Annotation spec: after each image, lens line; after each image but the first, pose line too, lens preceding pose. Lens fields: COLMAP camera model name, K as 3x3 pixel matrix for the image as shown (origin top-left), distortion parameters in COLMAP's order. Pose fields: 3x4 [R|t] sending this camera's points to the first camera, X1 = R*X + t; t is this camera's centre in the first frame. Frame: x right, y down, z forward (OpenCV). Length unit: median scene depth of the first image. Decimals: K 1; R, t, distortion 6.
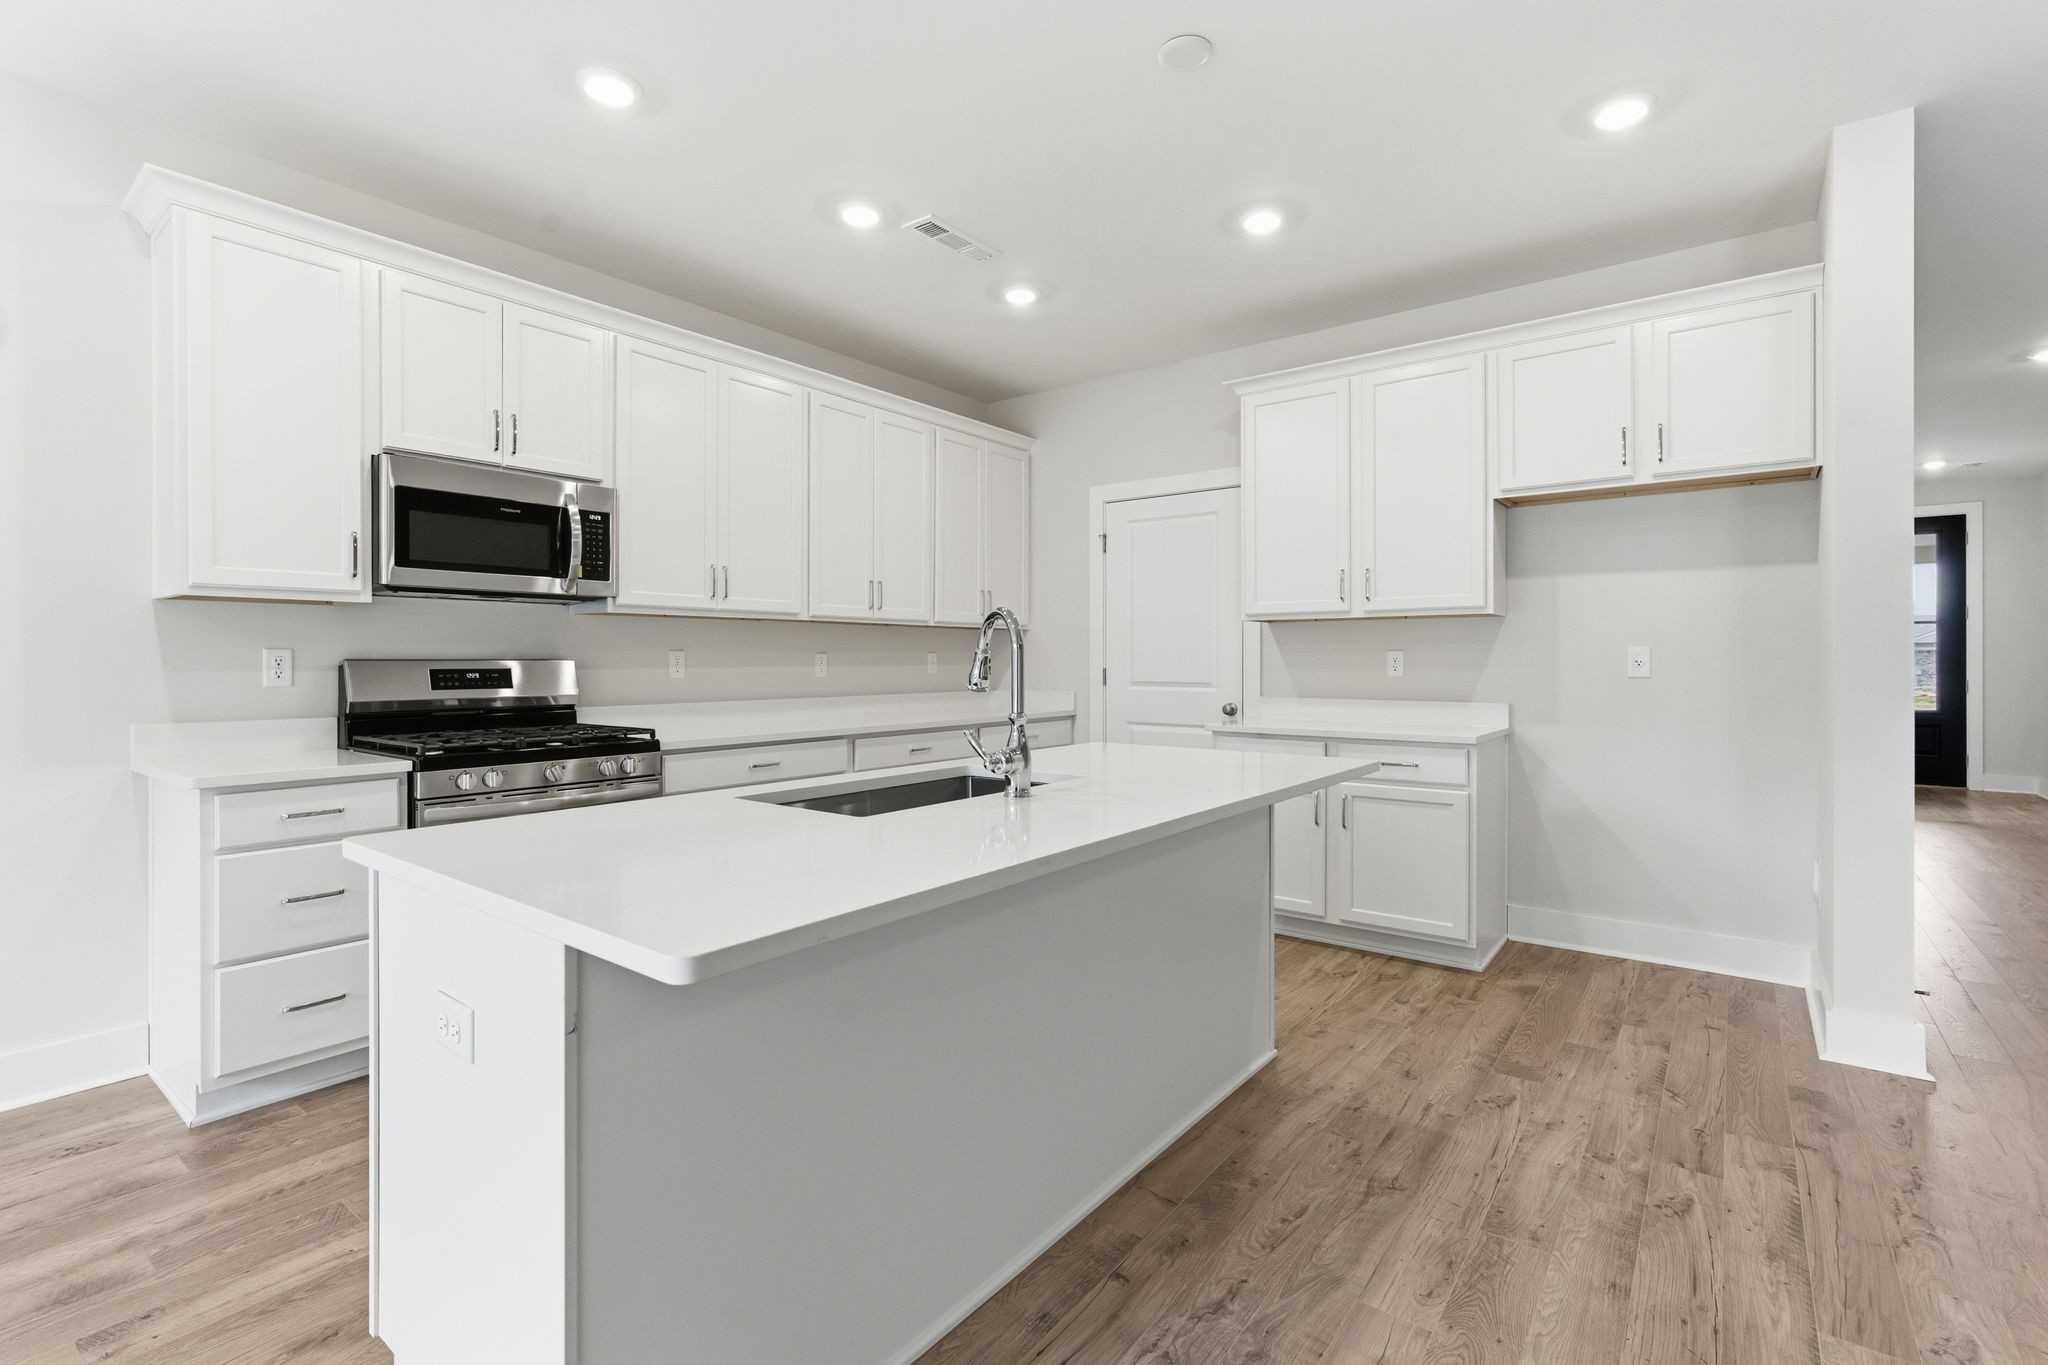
lens RADIAL K [[929.9, 0, 1015.9], [0, 929.9, 672.1], [0, 0, 1]] dist [-0.003045, 0.001994]
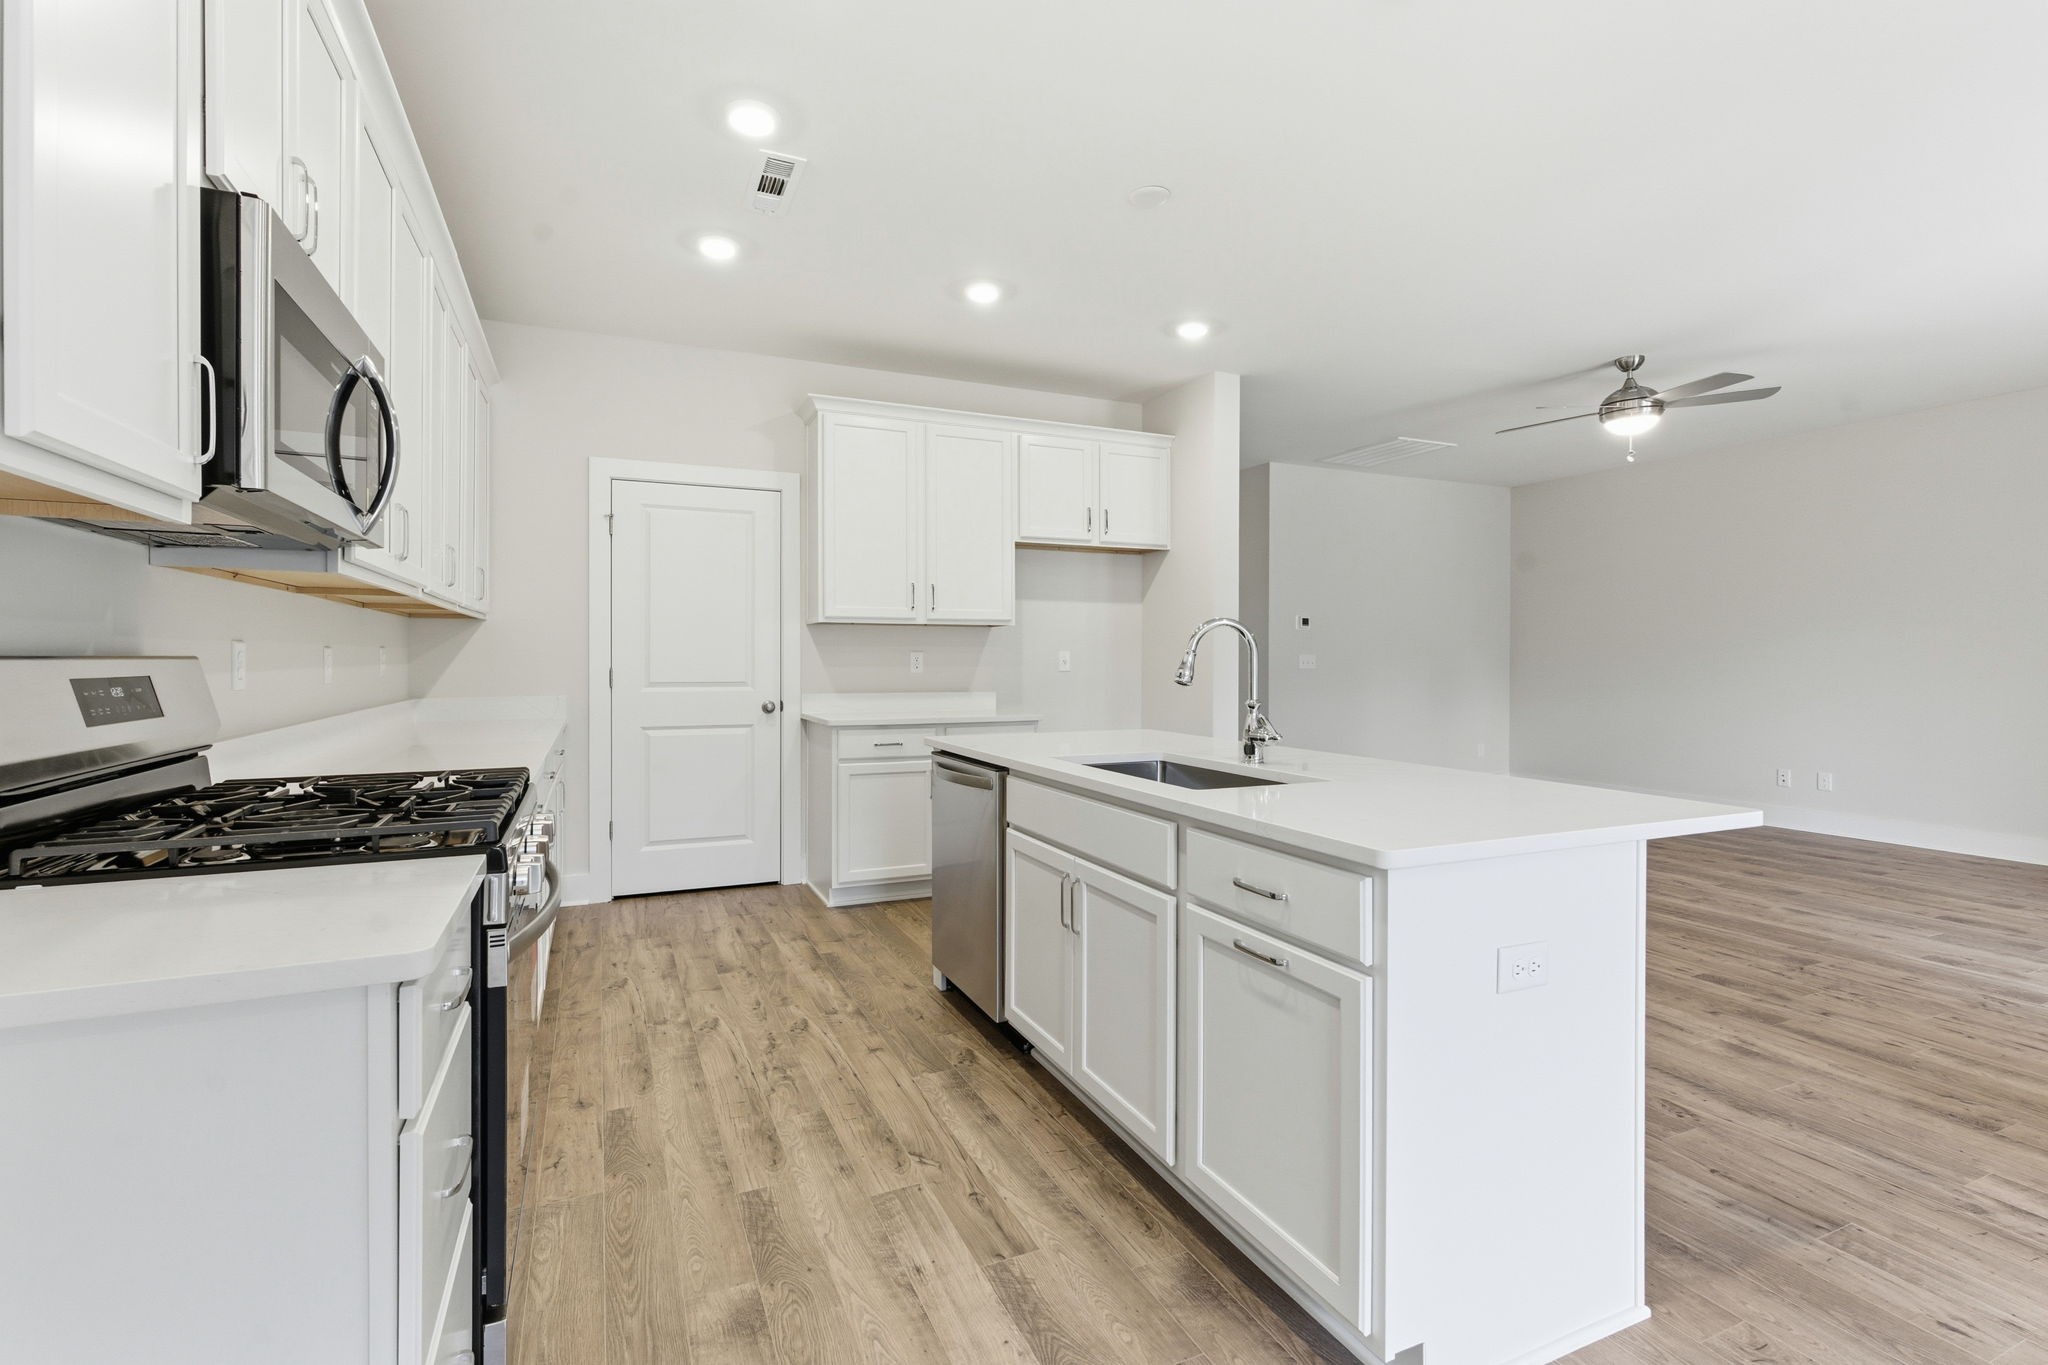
lens RADIAL K [[929.9, 0, 1014.8], [0, 929.9, 675.5], [0, 0, 1]] dist [-0.003045, 0.001994]
pose [[0.470217, -0.013740, 0.882444, -0.801387], [0.009078, 0.999901, 0.010731, -0.005123], [-0.882504, 0.002965, 0.470295, 0.411636]]
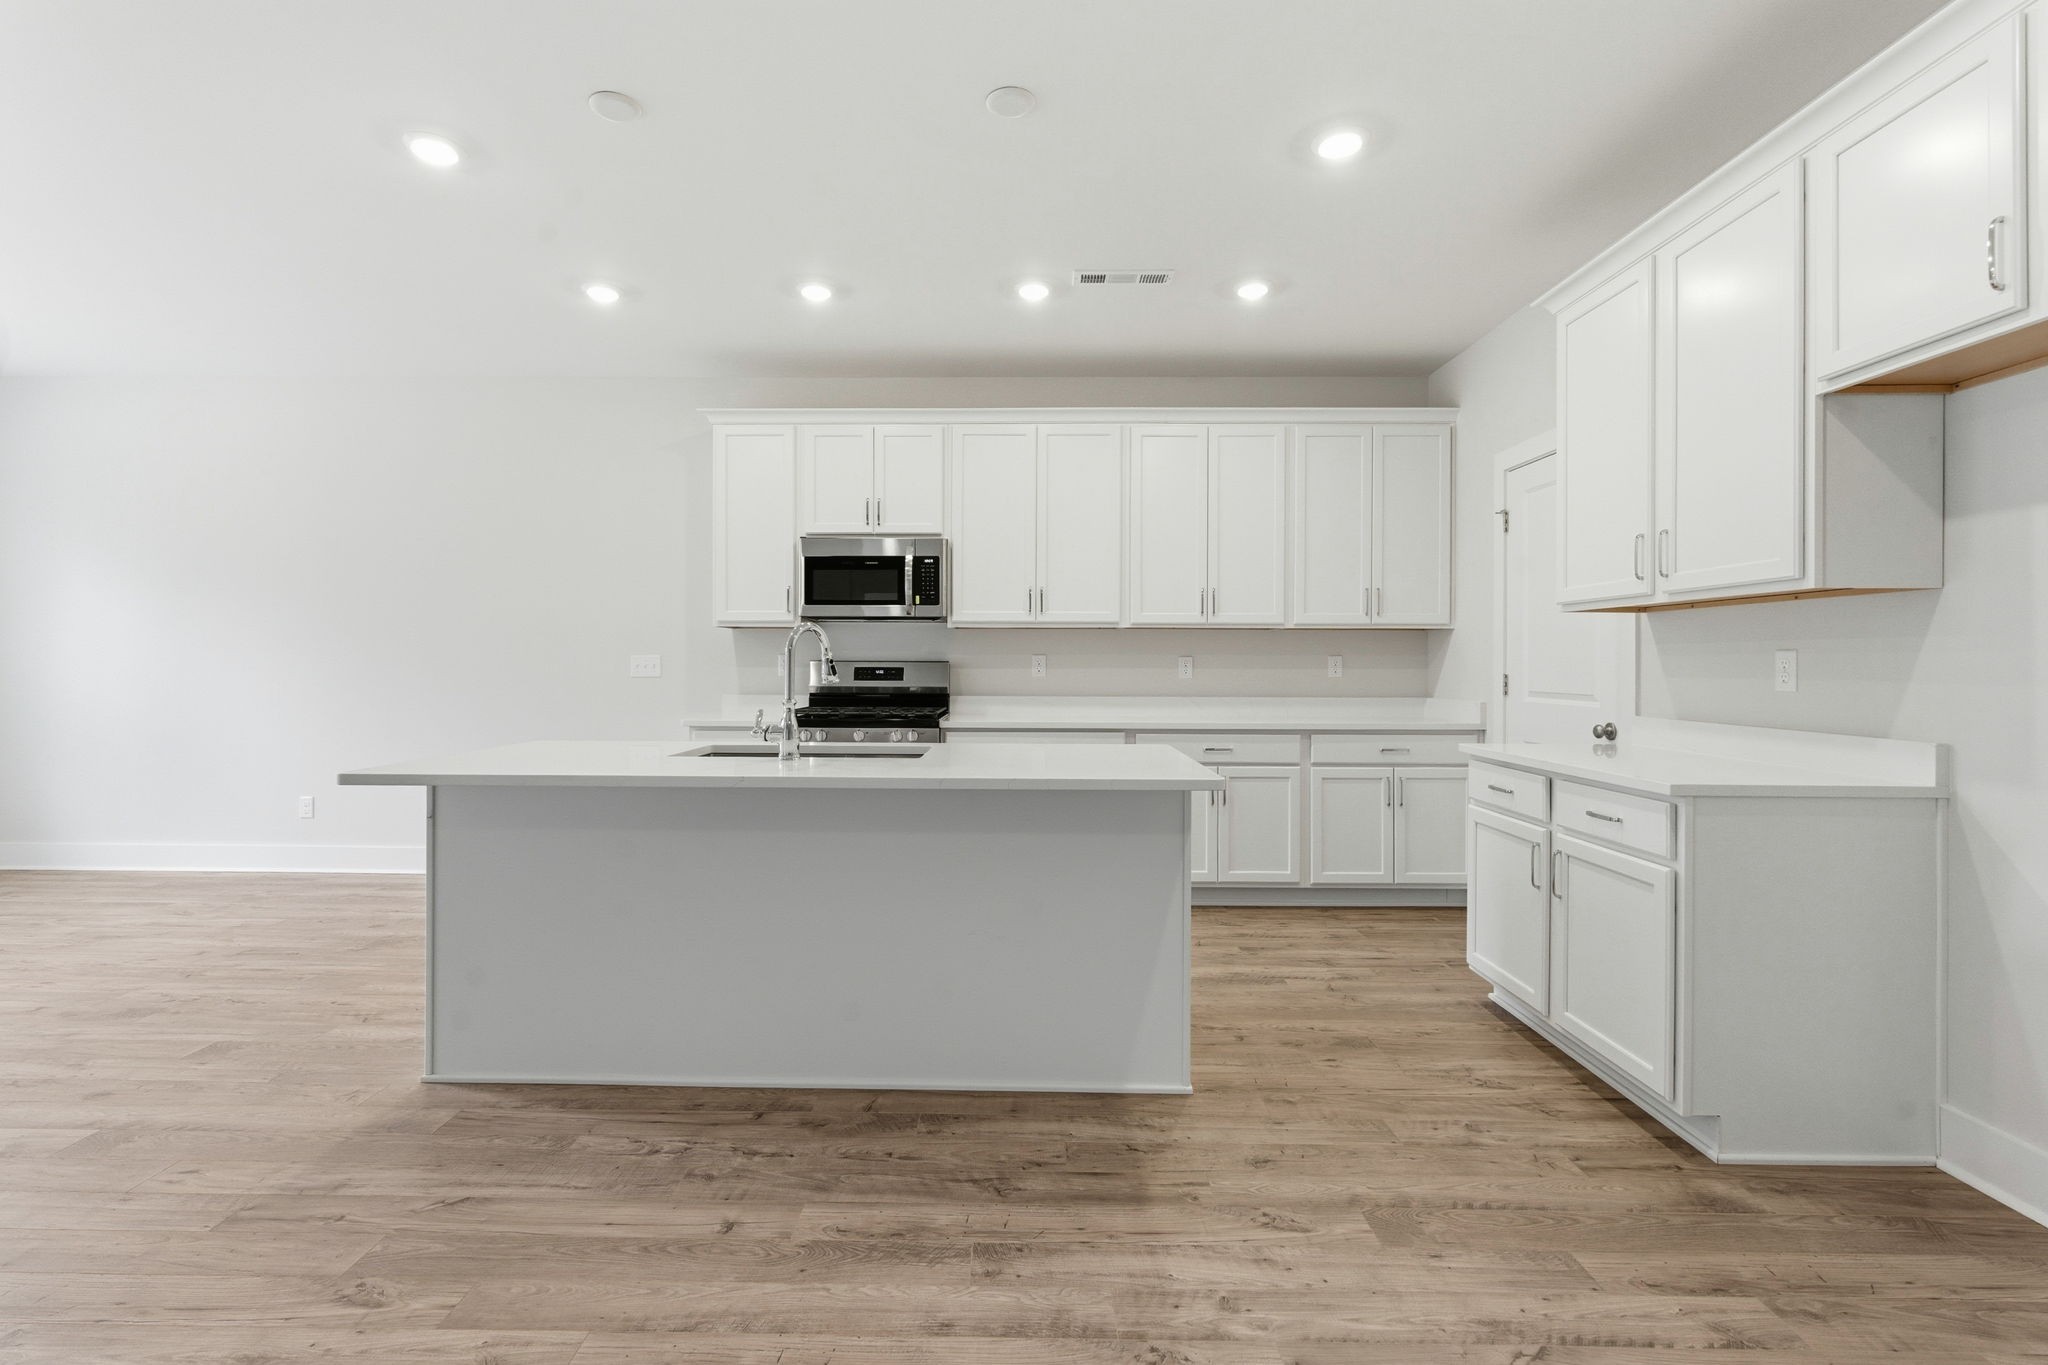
lens RADIAL K [[929.9, 0, 1009.9], [0, 929.9, 669.1], [0, 0, 1]] dist [-0.003045, 0.001994]
pose [[0.598242, 0.008504, -0.801270, 0.788826], [-0.014442, 0.999896, -0.000171, -0.003544], [0.801185, 0.011674, 0.598303, 0.264289]]
